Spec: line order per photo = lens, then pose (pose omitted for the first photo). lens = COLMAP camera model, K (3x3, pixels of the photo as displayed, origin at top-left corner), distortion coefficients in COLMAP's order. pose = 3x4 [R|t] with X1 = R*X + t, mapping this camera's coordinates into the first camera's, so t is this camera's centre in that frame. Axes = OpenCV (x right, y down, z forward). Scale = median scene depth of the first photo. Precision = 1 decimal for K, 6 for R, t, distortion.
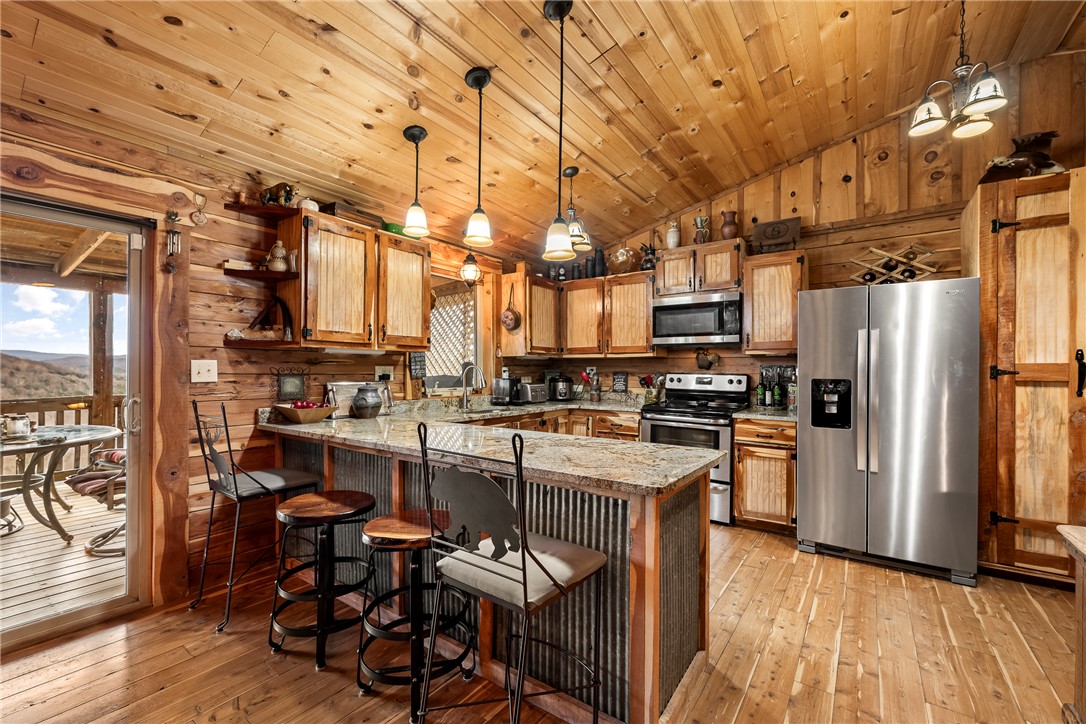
lens RADIAL K [[457.6, 0, 522.7], [0, 457.6, 366.1], [0, 0, 1]] dist [-0.003584, 0.001125]
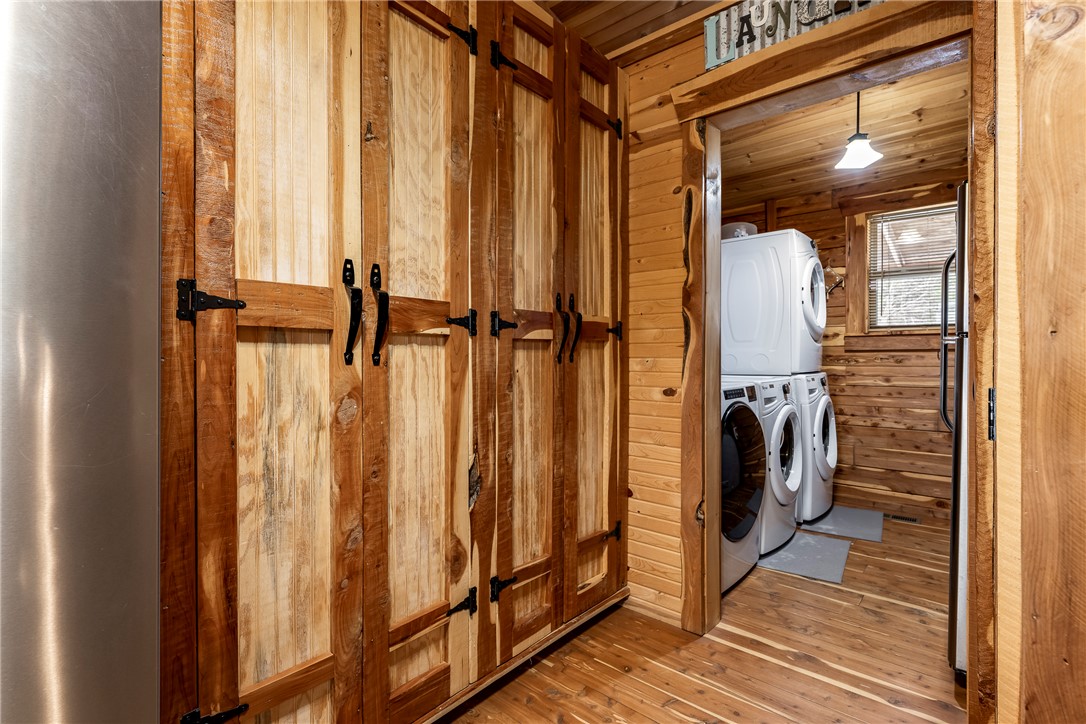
lens RADIAL K [[488.1, 0, 535.1], [0, 488.1, 366.3], [0, 0, 1]] dist [-0.002198, 0.000125]
pose [[0.075804, -0.016841, 0.996981, 0.715792], [-0.005214, 0.999837, 0.017285, 0.056685], [-0.997109, -0.006509, 0.075704, 0.740494]]
